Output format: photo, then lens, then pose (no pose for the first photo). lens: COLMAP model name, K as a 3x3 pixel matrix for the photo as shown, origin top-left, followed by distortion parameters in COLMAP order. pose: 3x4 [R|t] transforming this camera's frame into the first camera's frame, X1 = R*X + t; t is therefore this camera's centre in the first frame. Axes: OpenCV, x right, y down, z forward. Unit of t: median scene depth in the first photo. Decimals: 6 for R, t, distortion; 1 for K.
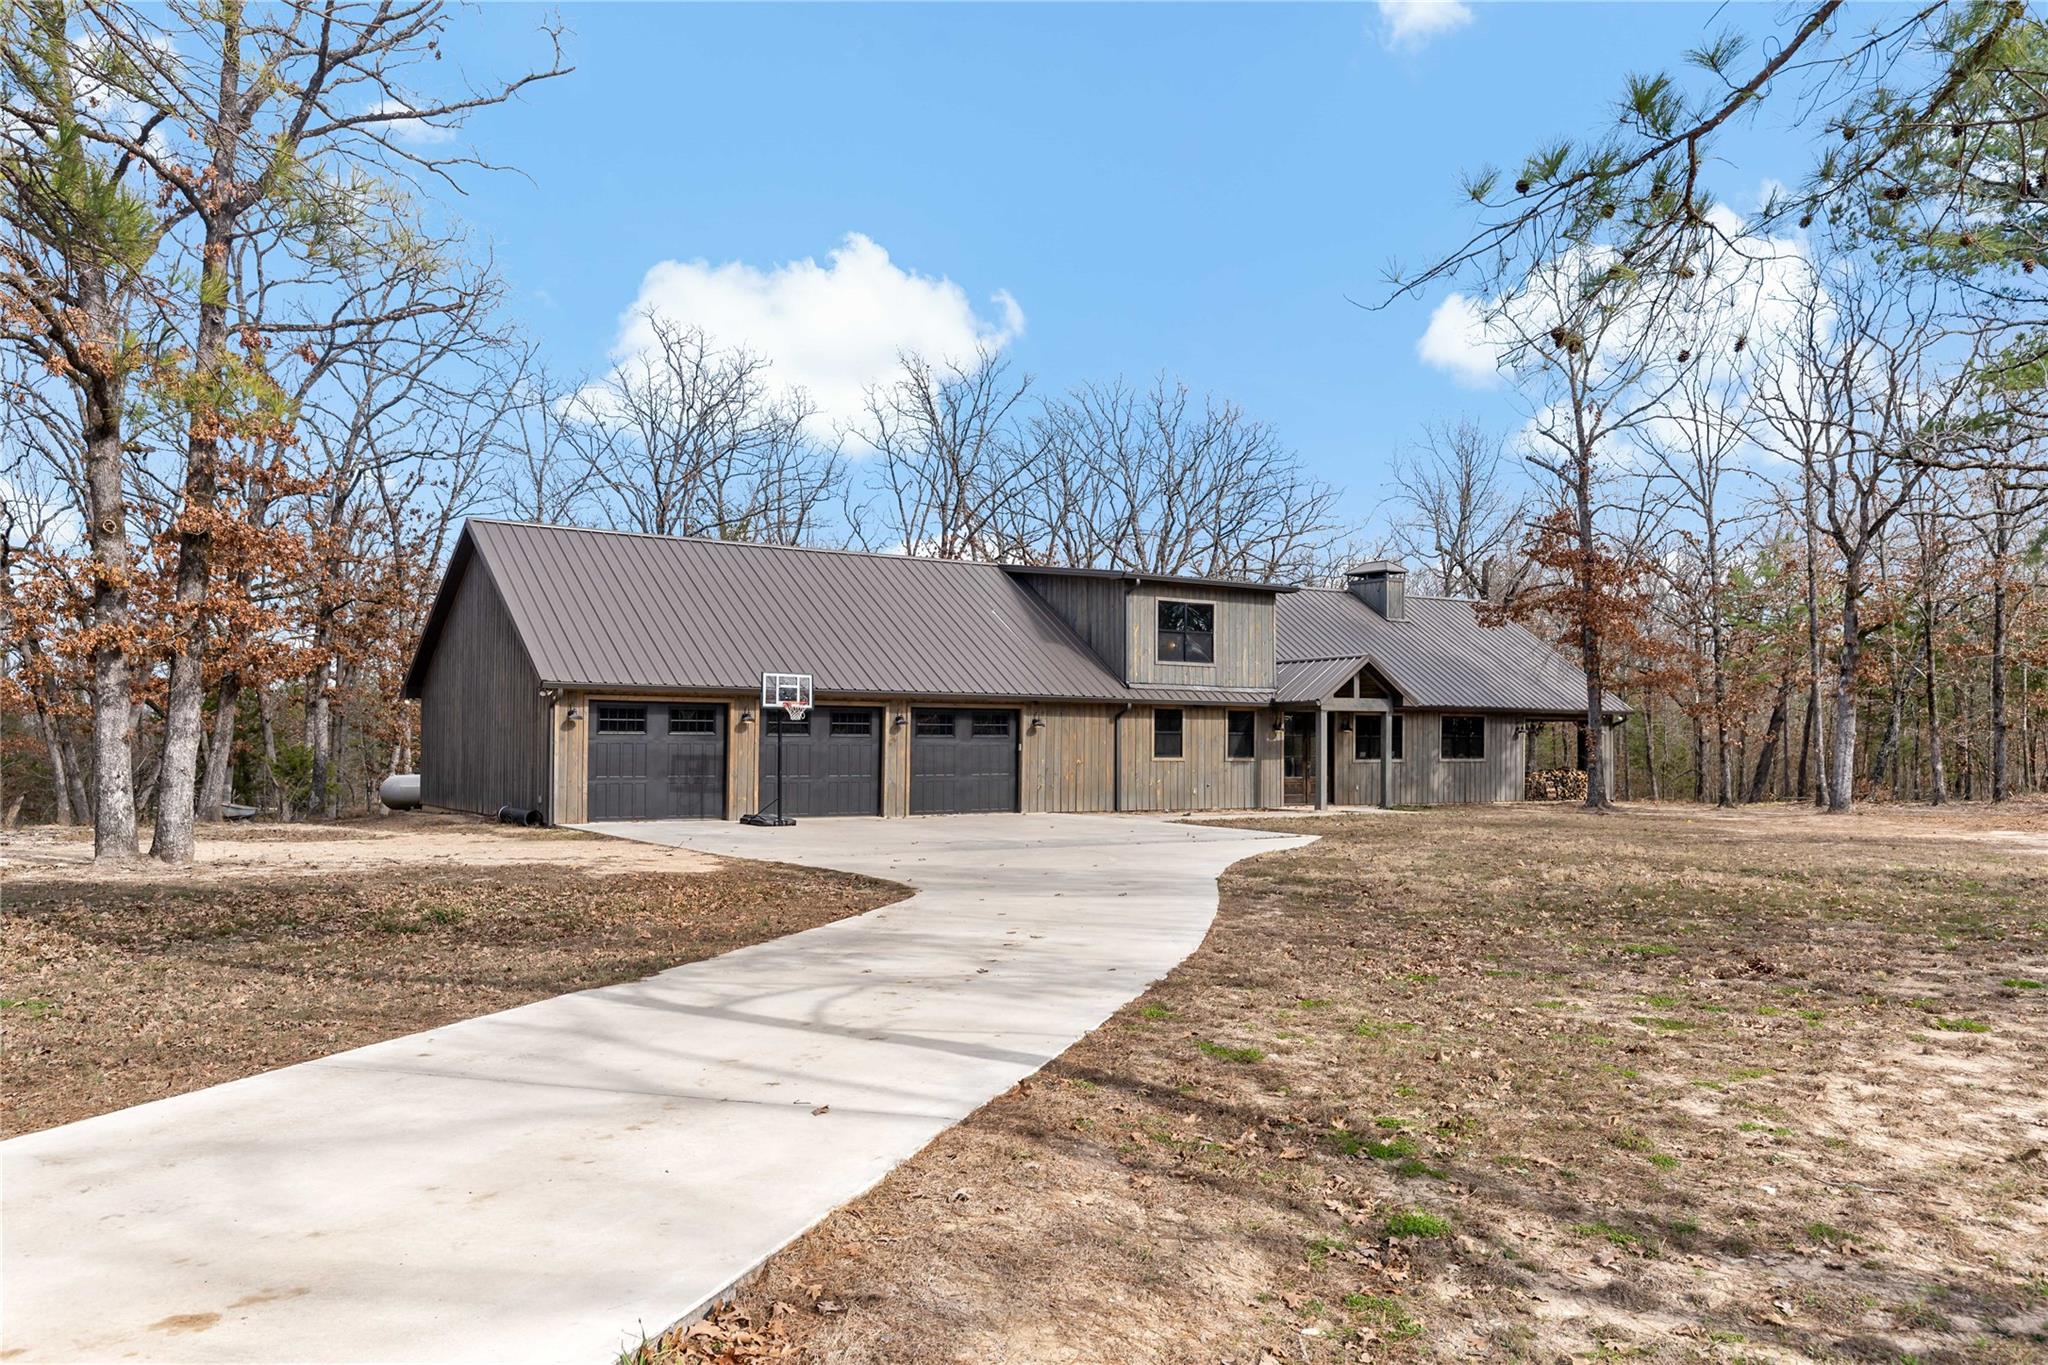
lens RADIAL K [[1655.2, 0, 1024.0], [0, 1655.2, 689.6], [0, 0, 1]] dist [0.010651, 0.001014]
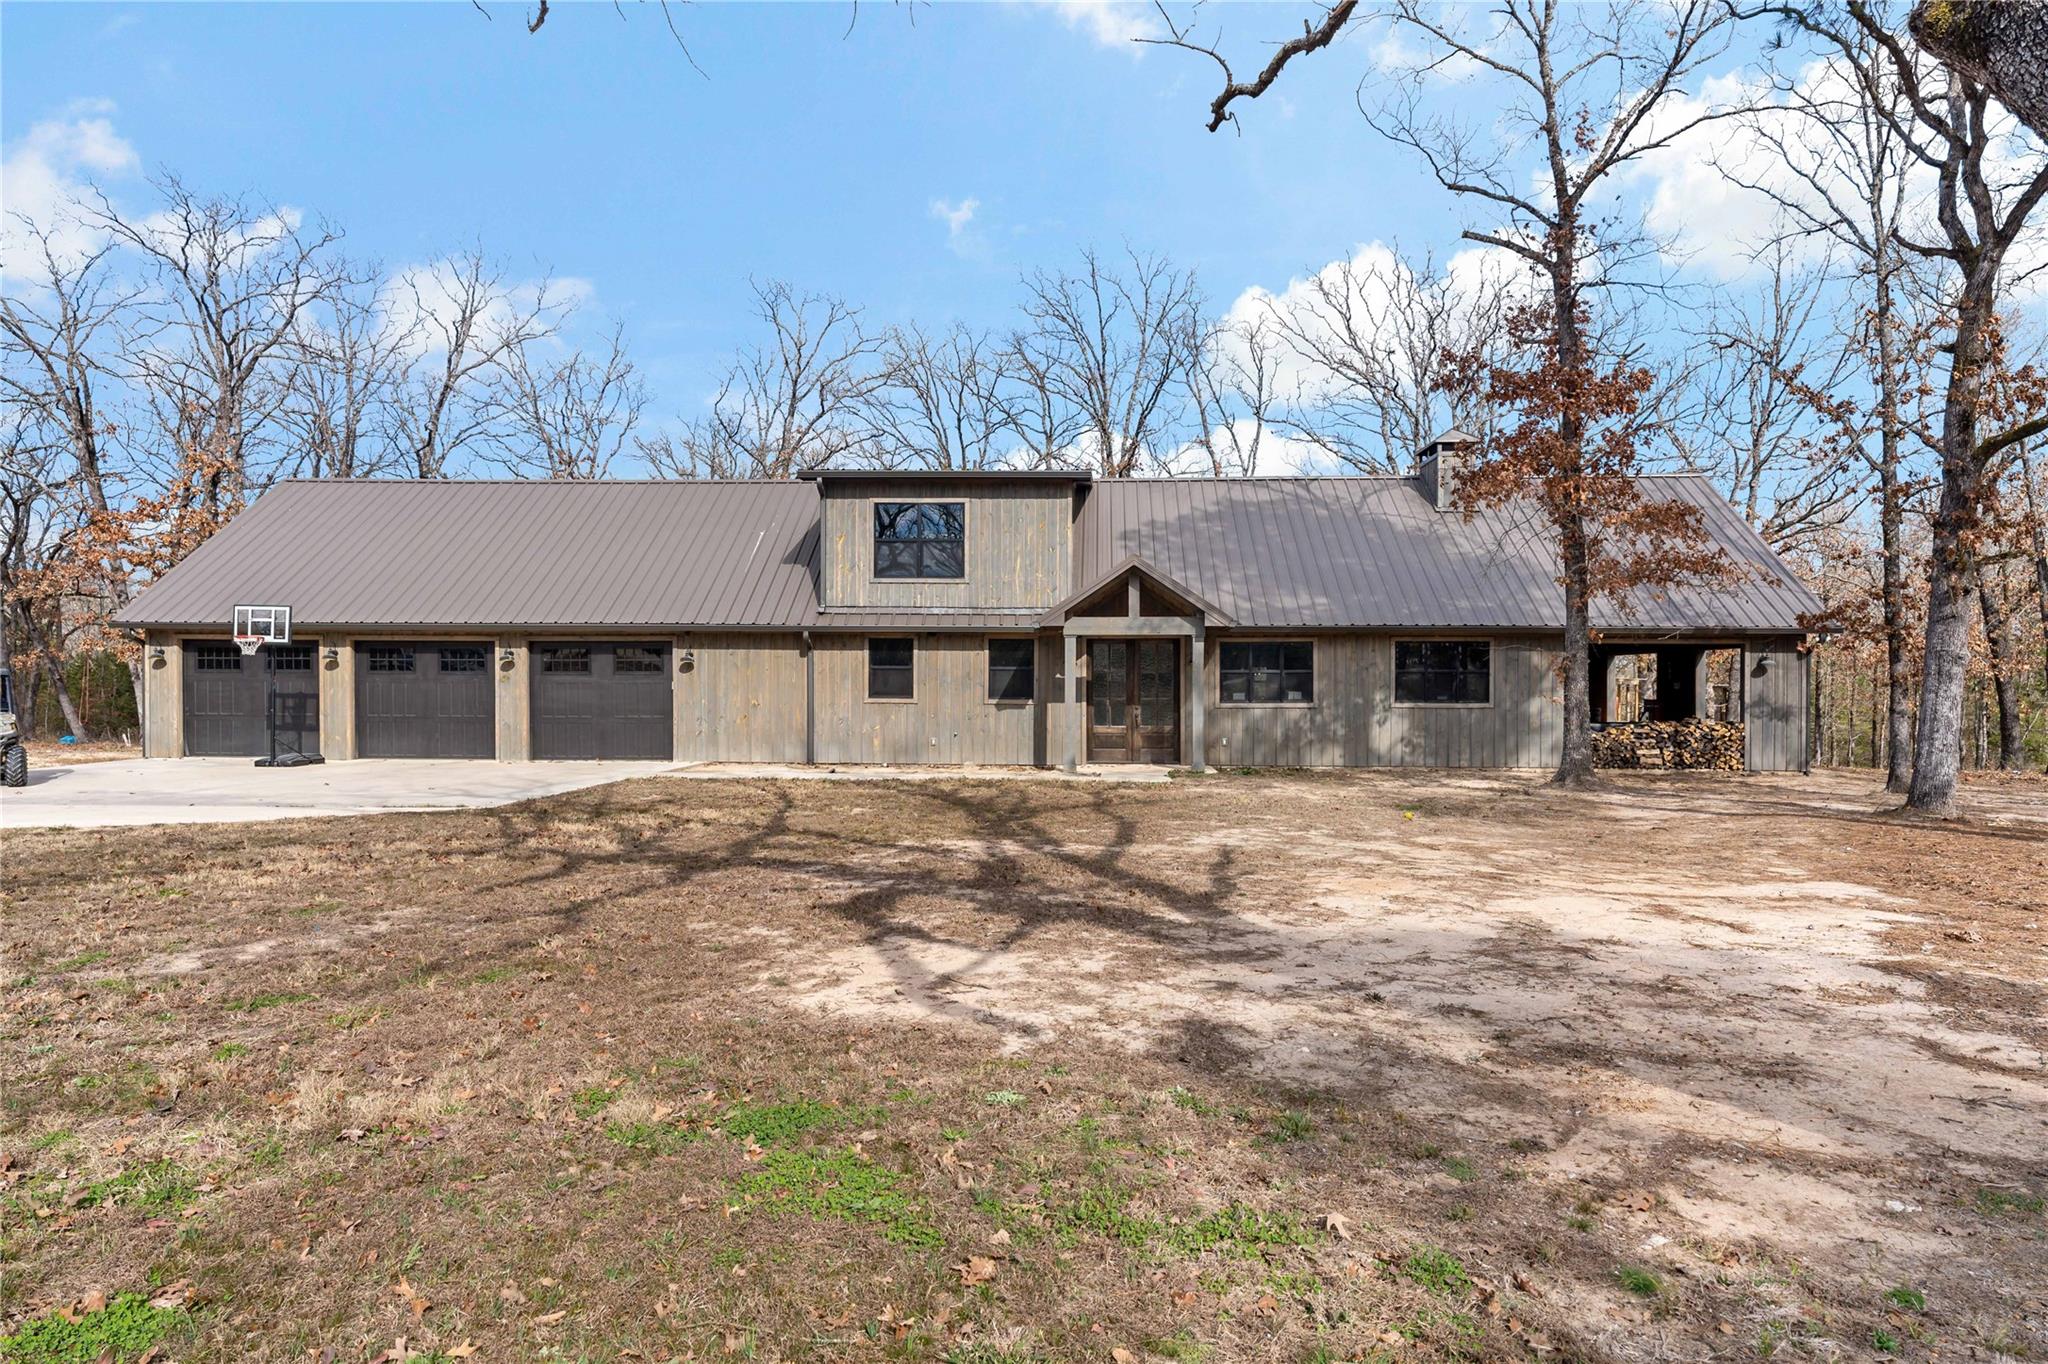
lens RADIAL K [[1370.3, 0, 1024.1], [0, 1370.3, 676.2], [0, 0, 1]] dist [-0.004470, -0.000500]
pose [[0.795831, -0.004558, -0.605502, 0.528216], [0.021068, 0.999575, 0.020165, 0.017954], [0.605152, -0.028805, 0.795588, 0.510131]]
